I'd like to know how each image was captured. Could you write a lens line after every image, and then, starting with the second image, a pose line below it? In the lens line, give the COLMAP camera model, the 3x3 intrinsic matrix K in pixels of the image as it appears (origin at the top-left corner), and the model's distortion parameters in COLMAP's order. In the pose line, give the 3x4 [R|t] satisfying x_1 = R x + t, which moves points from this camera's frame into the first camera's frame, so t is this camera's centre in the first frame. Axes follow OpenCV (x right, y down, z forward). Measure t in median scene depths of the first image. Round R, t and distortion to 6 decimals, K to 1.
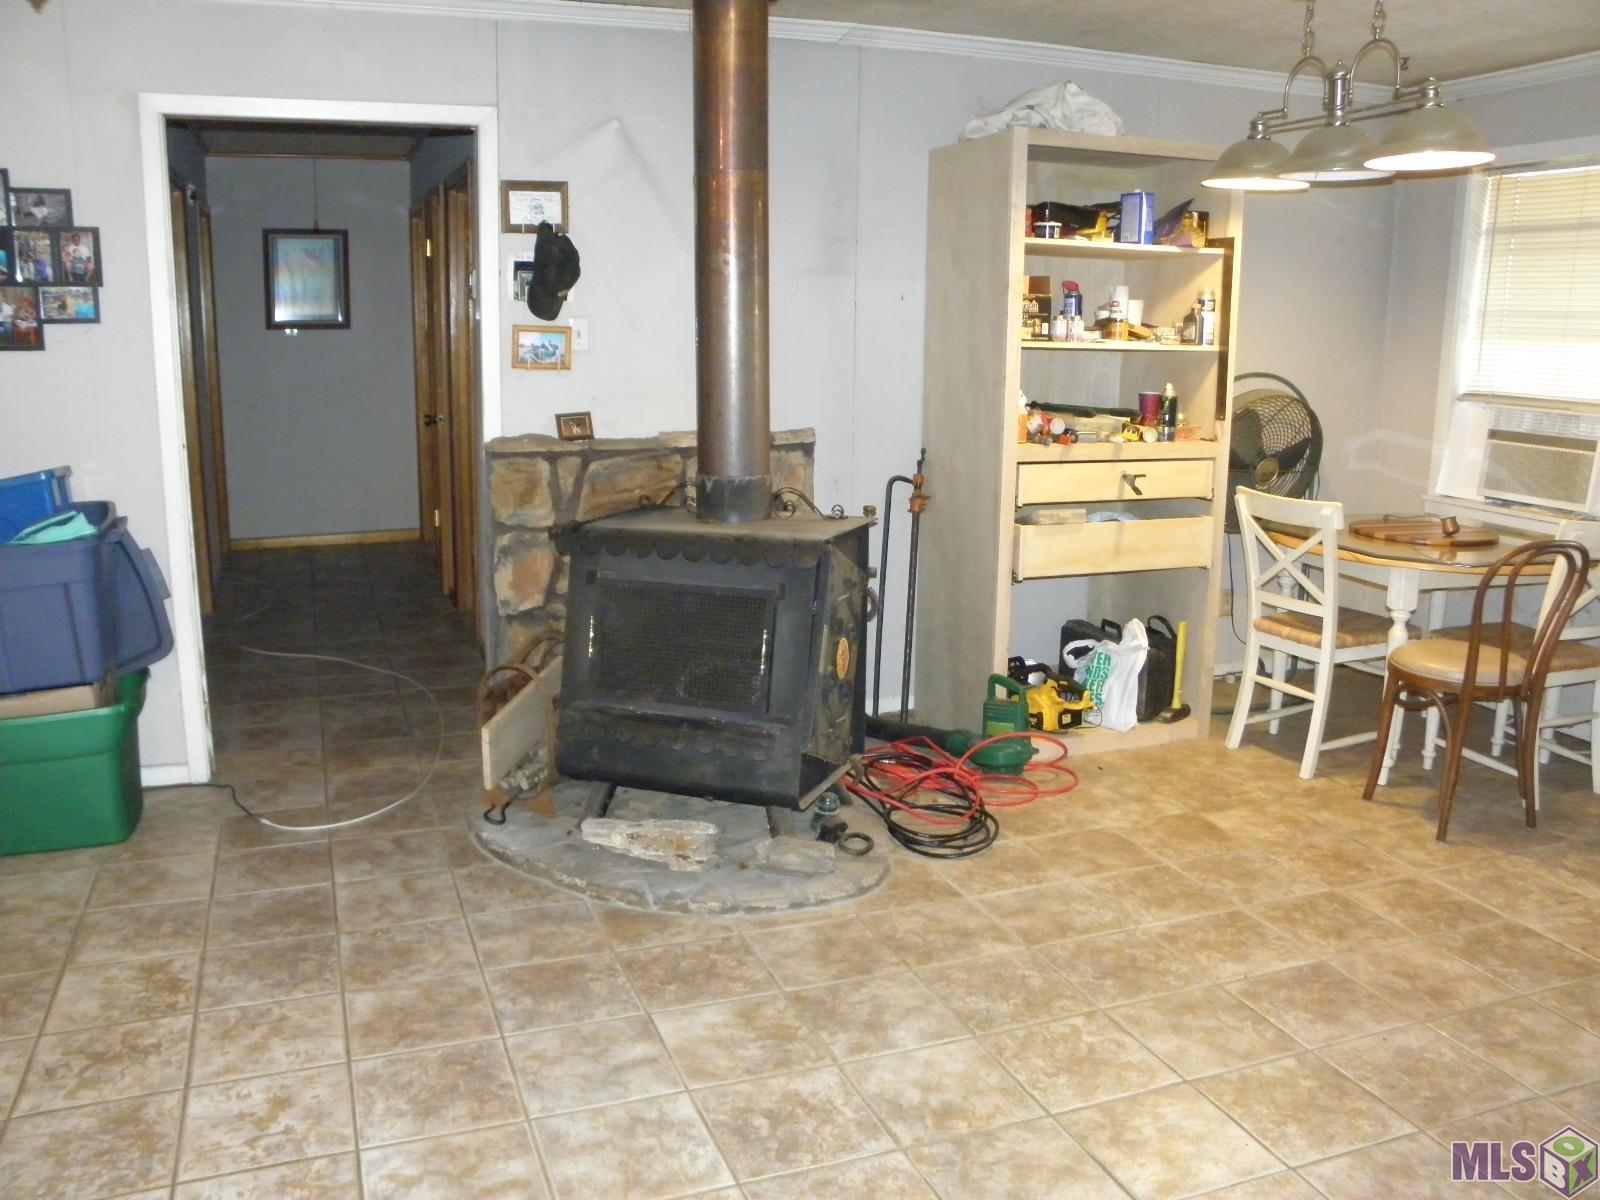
lens RADIAL K [[1334.6, 0, 800.0], [0, 1334.6, 600.0], [0, 0, 1]] dist [-0.190537, 0.151685]
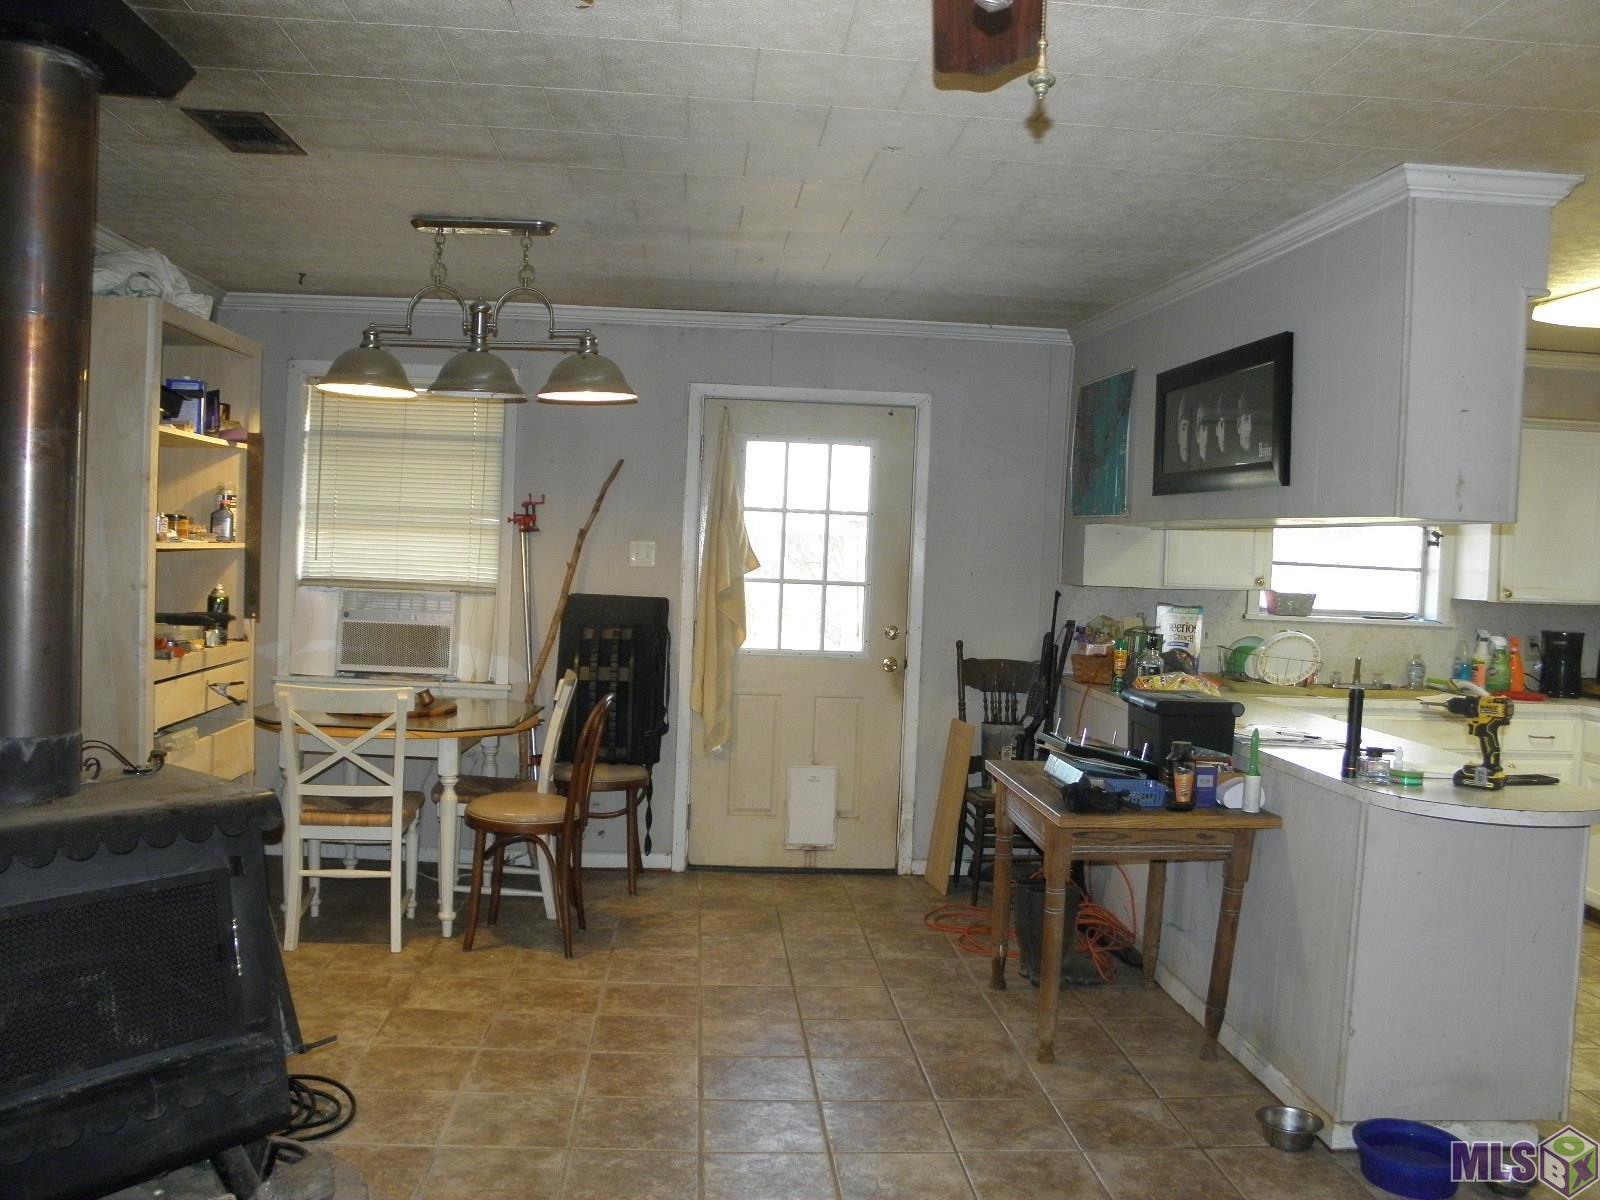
lens RADIAL K [[1334.6, 0, 800.0], [0, 1334.6, 600.0], [0, 0, 1]] dist [-0.190537, 0.151685]
pose [[0.278912, -0.036667, 0.959616, -0.554438], [0.162511, 0.986661, -0.009534, -0.085898], [-0.946466, 0.158607, 0.281150, 0.386820]]
